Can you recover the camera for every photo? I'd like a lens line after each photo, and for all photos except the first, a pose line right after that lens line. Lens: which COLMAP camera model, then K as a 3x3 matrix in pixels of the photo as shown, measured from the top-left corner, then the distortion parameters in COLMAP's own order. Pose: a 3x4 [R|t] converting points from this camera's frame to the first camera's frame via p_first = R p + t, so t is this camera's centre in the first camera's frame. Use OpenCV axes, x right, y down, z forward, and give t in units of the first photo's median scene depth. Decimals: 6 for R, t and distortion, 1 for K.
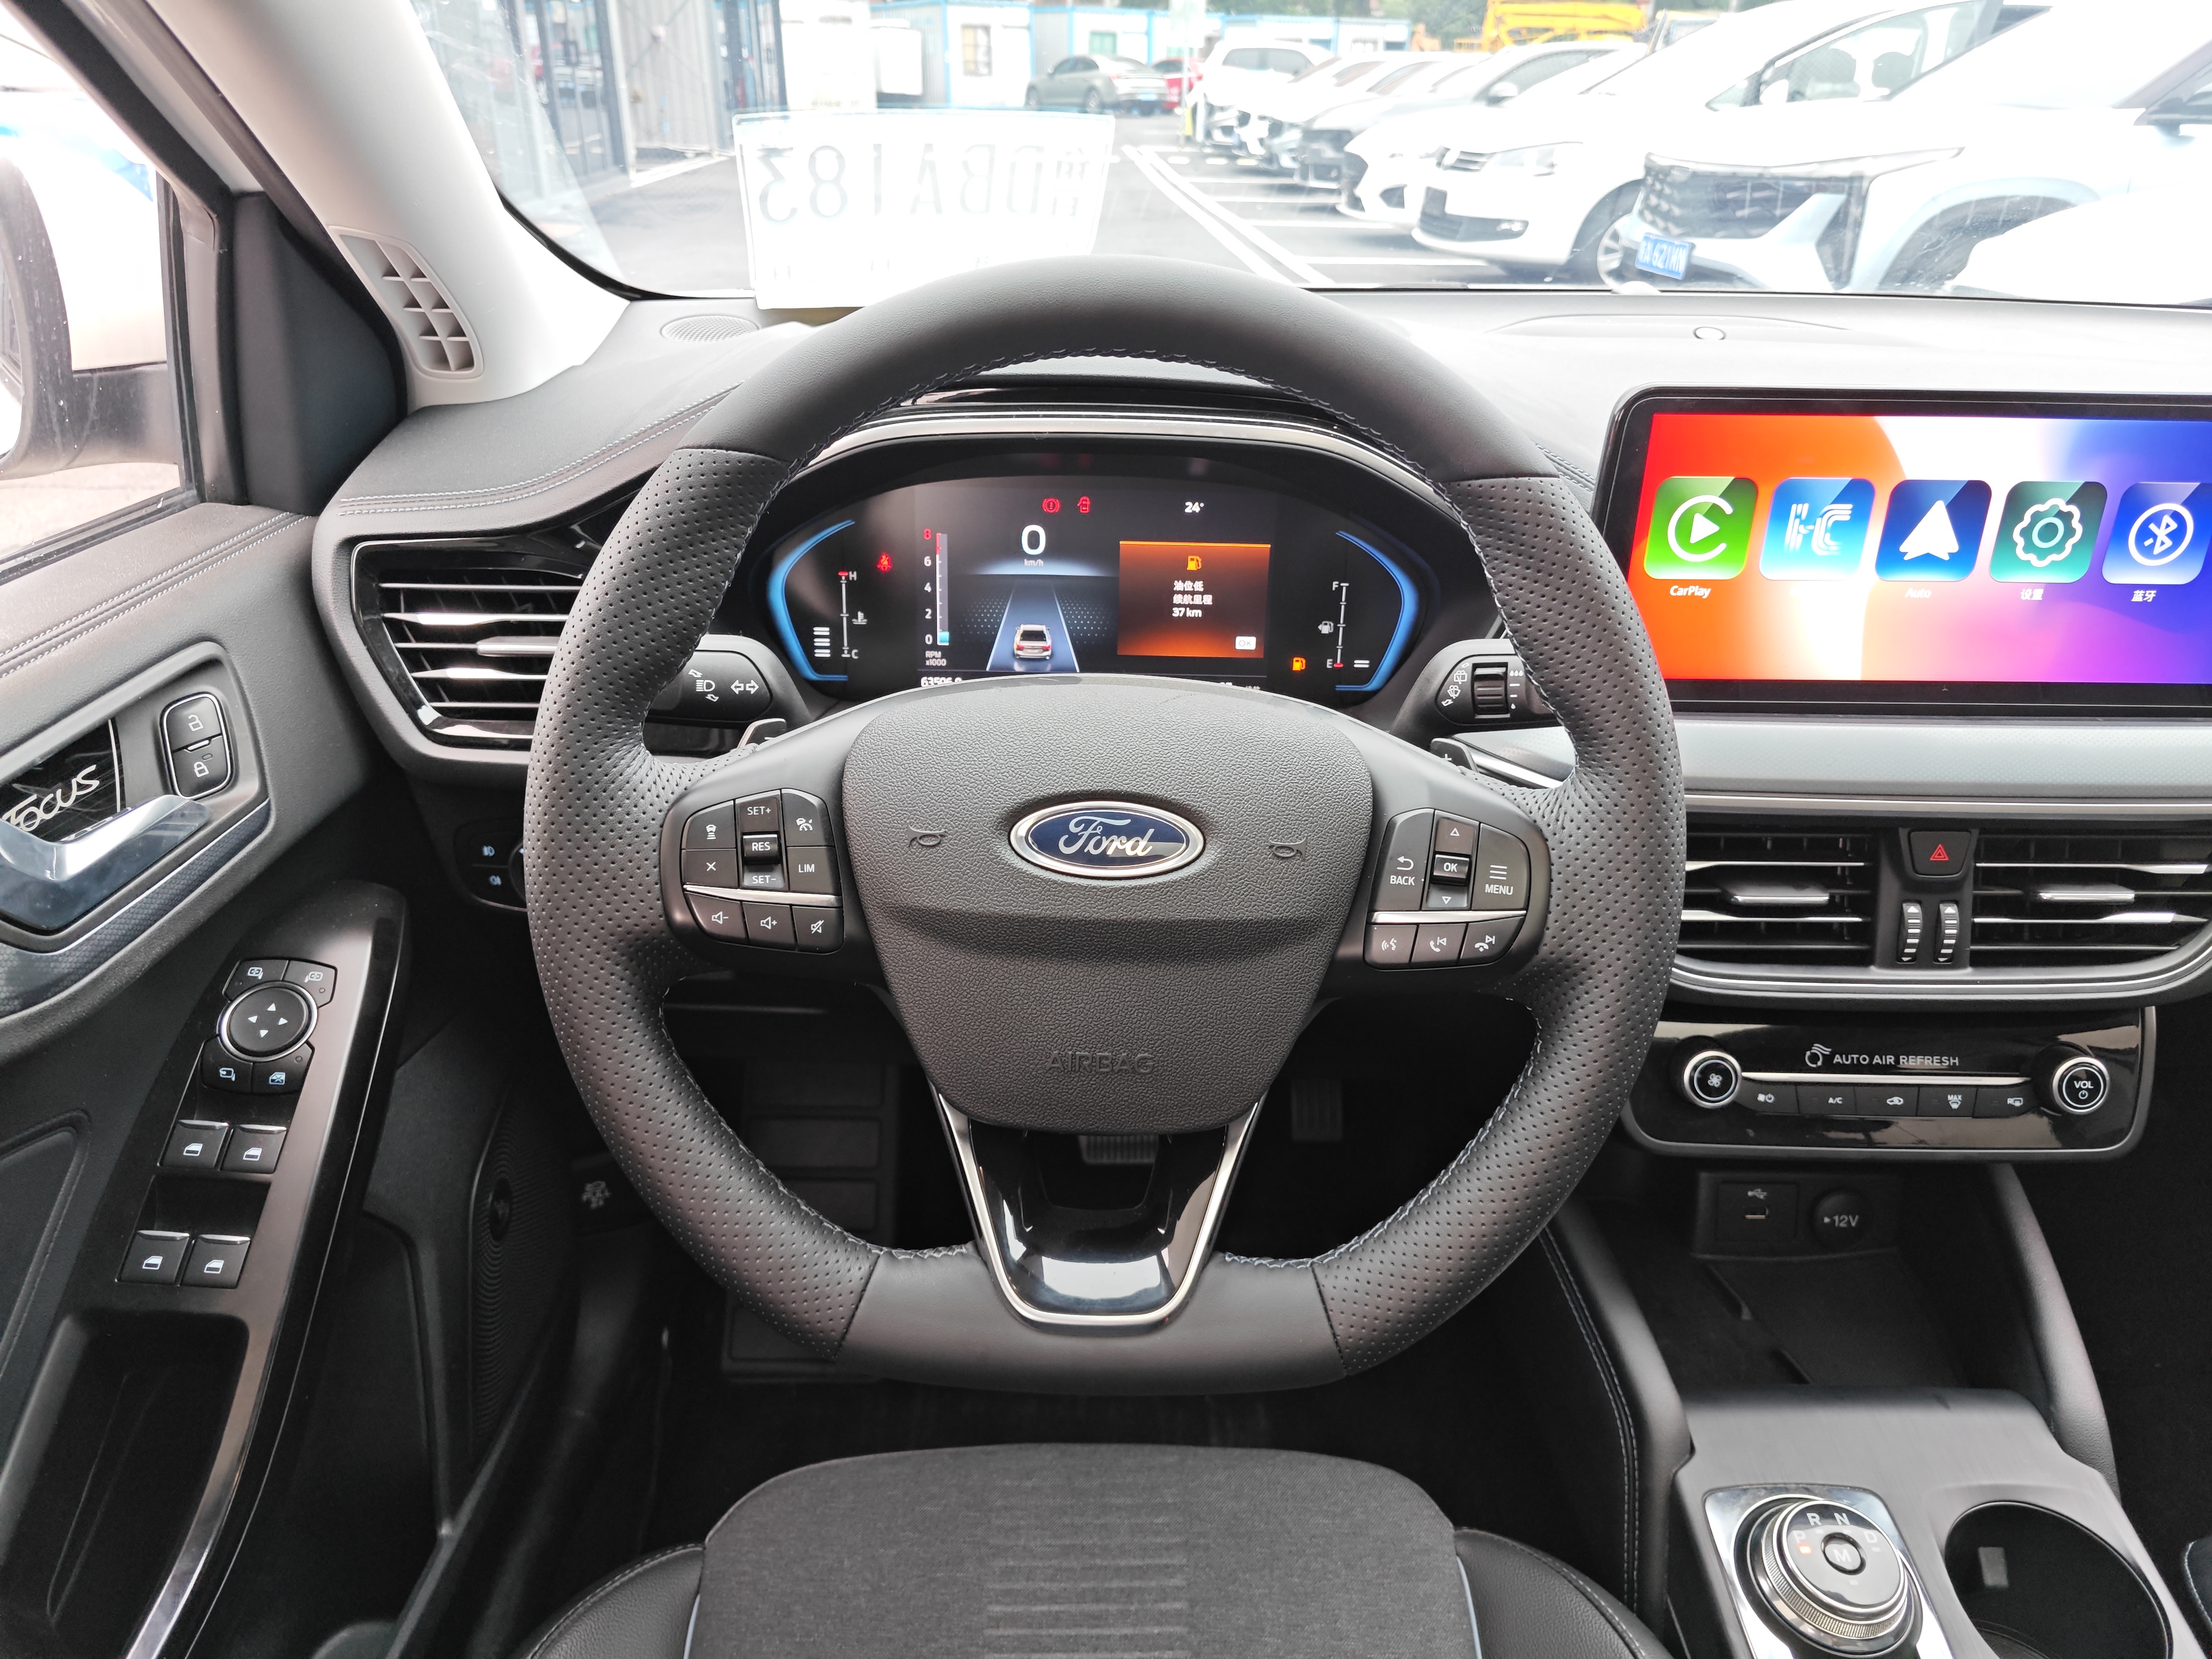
lens RADIAL K [[1516.6, 0, 1106.0], [0, 1516.6, 829.5], [0, 0, 1]] dist [0.035077, -0.033835]
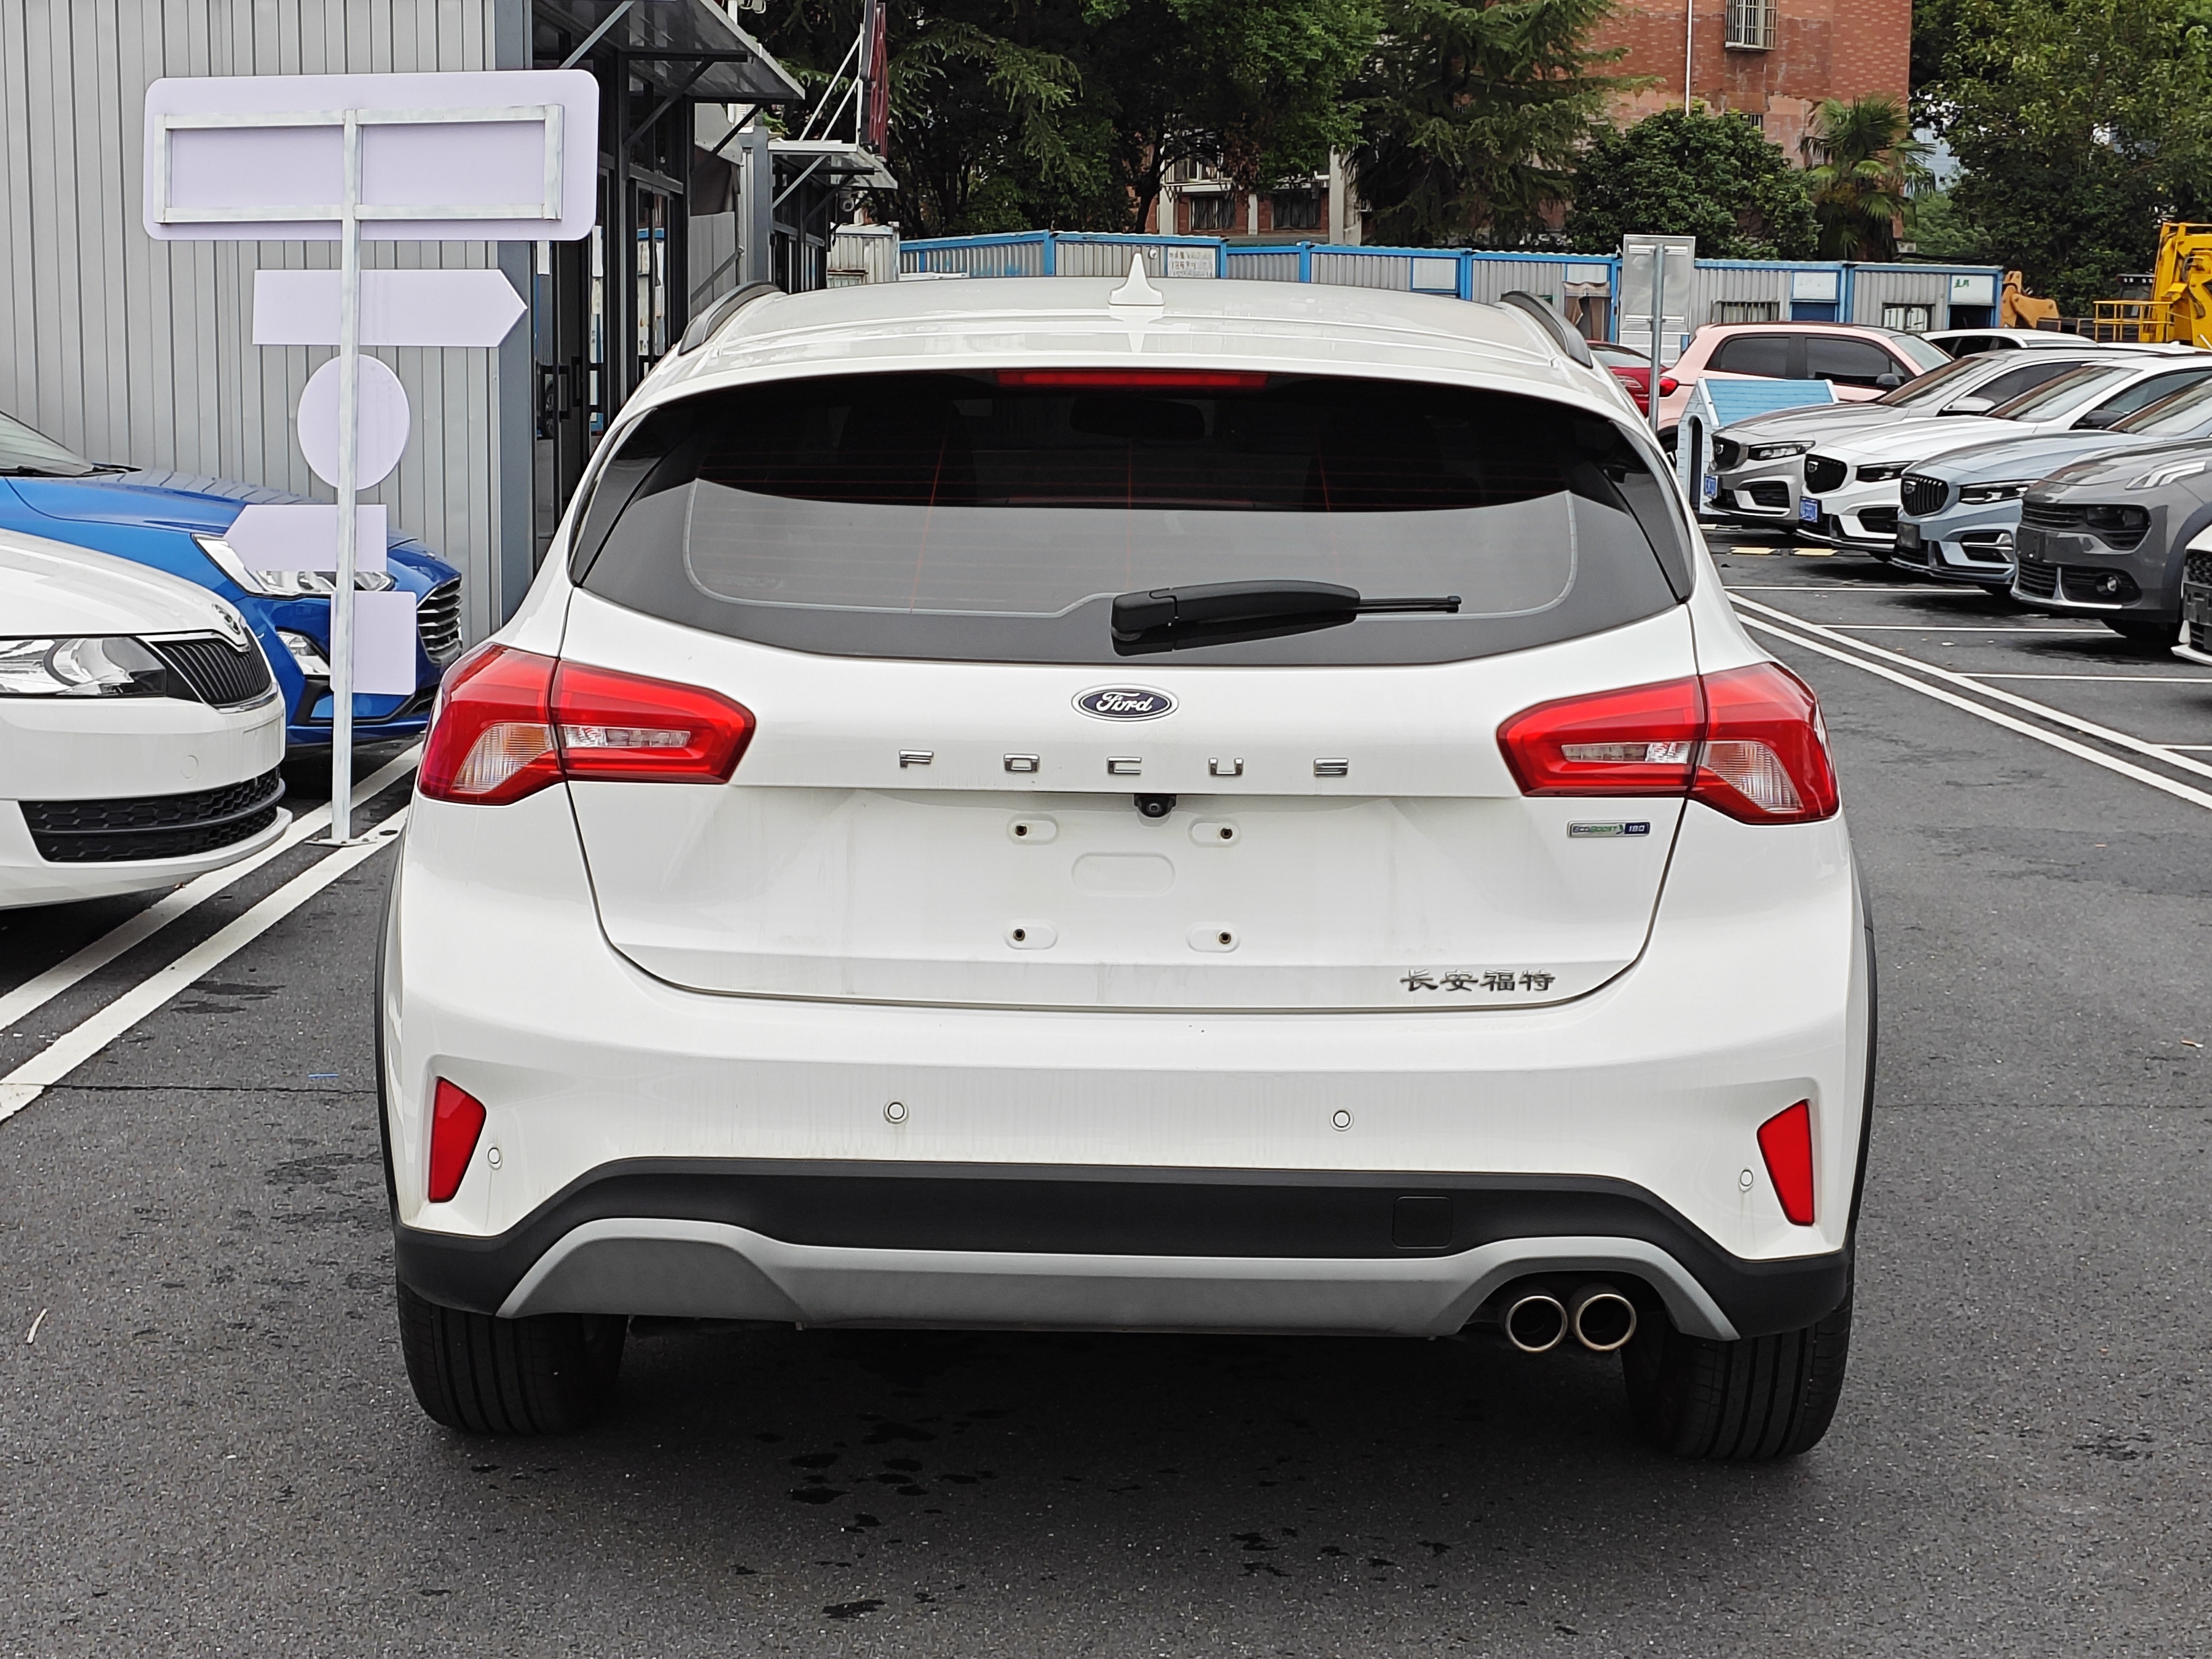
lens RADIAL K [[3722.6, 0, 1106.0], [0, 3722.6, 829.5], [0, 0, 1]] dist [-0.085366, 0.816173]
pose [[0.999569, 0.002708, -0.029238, -2.939624], [-0.012046, 0.945904, -0.324223, 0.978572], [0.026778, 0.324435, 0.945529, -2.888583]]
